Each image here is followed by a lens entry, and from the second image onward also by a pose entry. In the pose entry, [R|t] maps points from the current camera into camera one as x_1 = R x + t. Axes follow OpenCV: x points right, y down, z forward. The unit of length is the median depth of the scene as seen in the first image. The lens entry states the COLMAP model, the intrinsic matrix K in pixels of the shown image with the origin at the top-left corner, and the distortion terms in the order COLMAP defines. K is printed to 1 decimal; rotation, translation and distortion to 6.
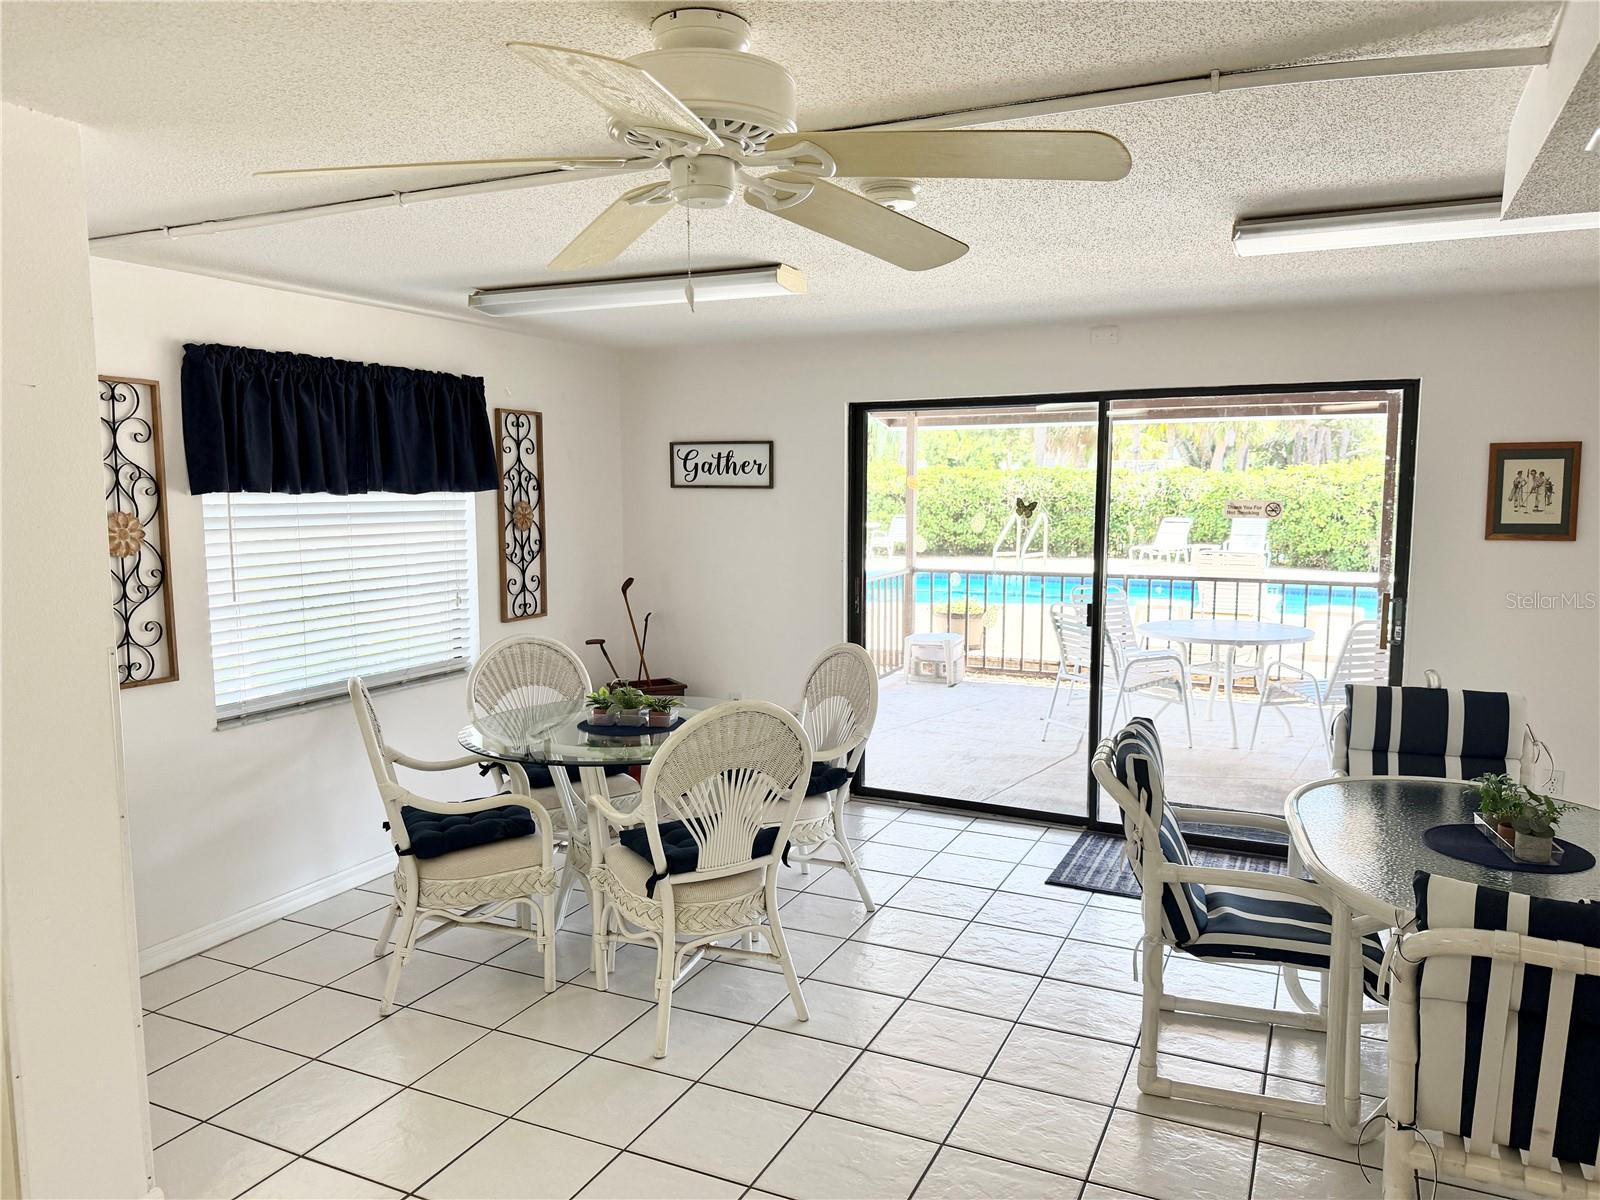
lens RADIAL K [[1133.8, 0, 795.6], [0, 1133.8, 604.7], [0, 0, 1]] dist [0.055653, -0.076945]
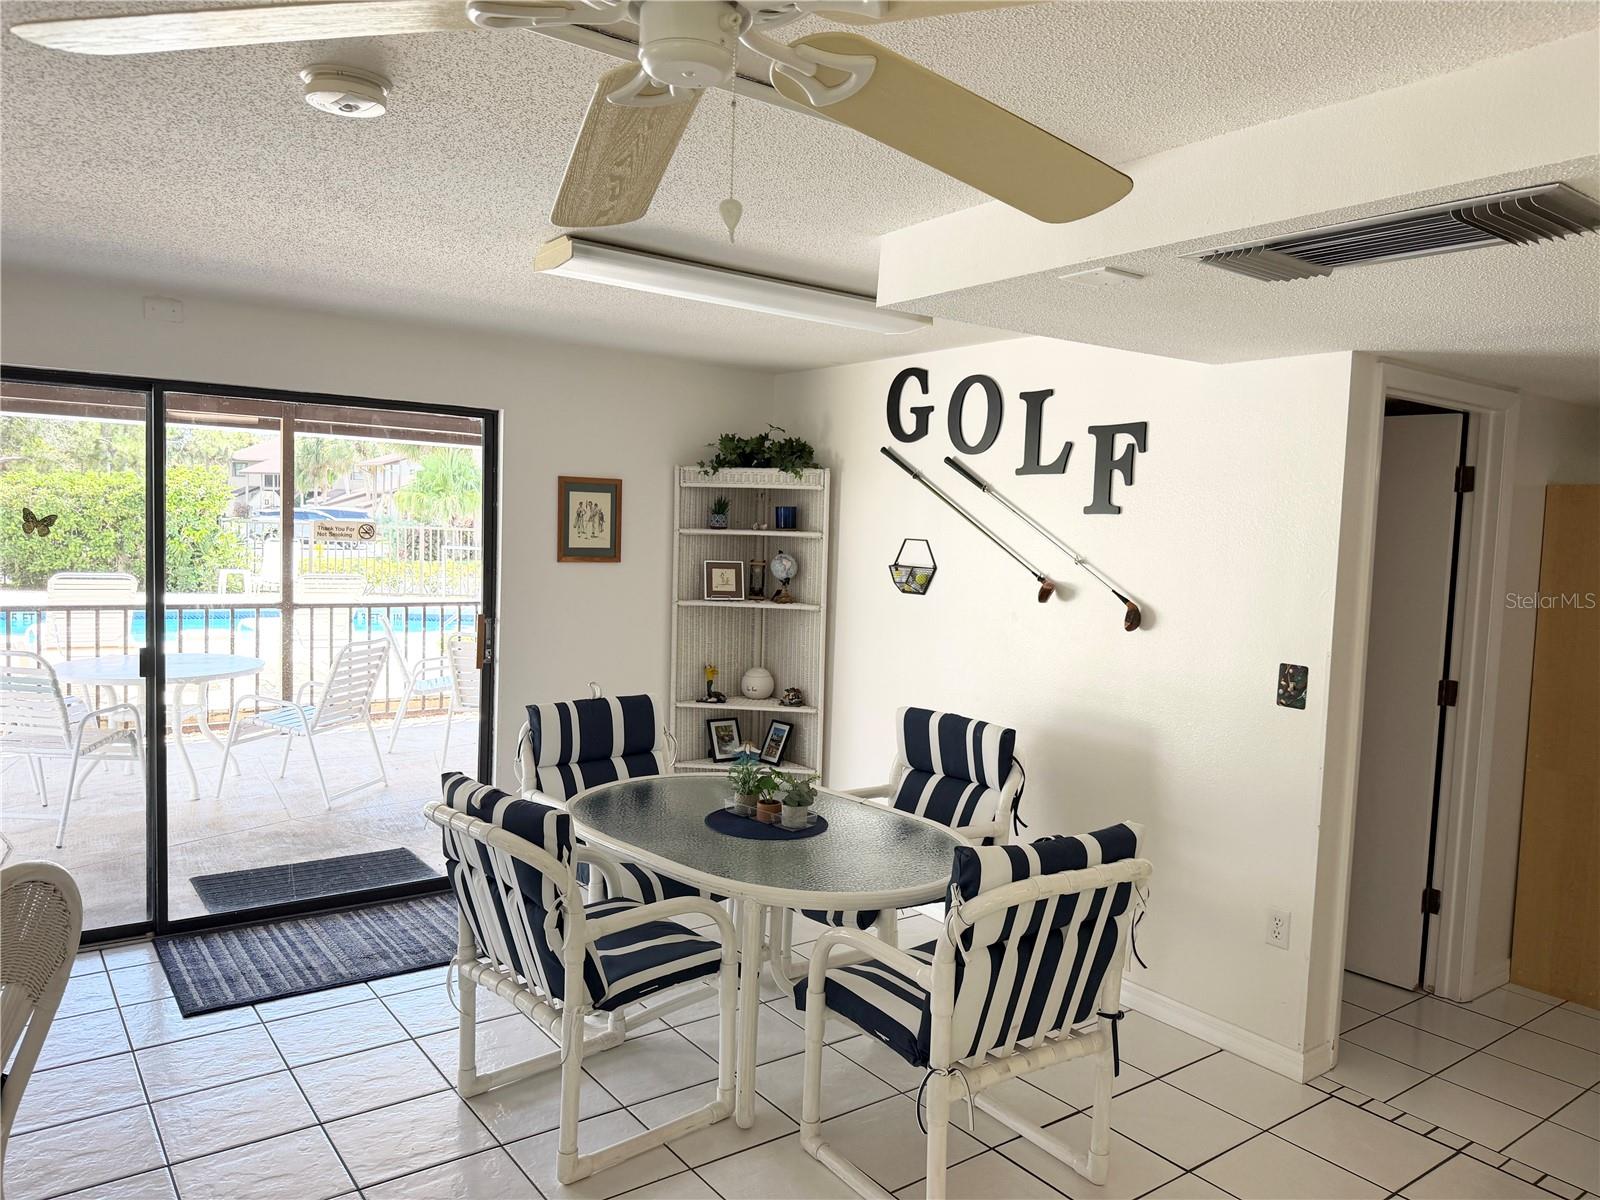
lens RADIAL K [[1133.8, 0, 795.0], [0, 1133.8, 601.6], [0, 0, 1]] dist [0.055653, -0.076945]
pose [[0.461663, -0.043794, 0.885974, -0.270816], [0.056766, 0.998192, 0.019761, -0.026780], [-0.885237, 0.041170, 0.463314, 0.280968]]
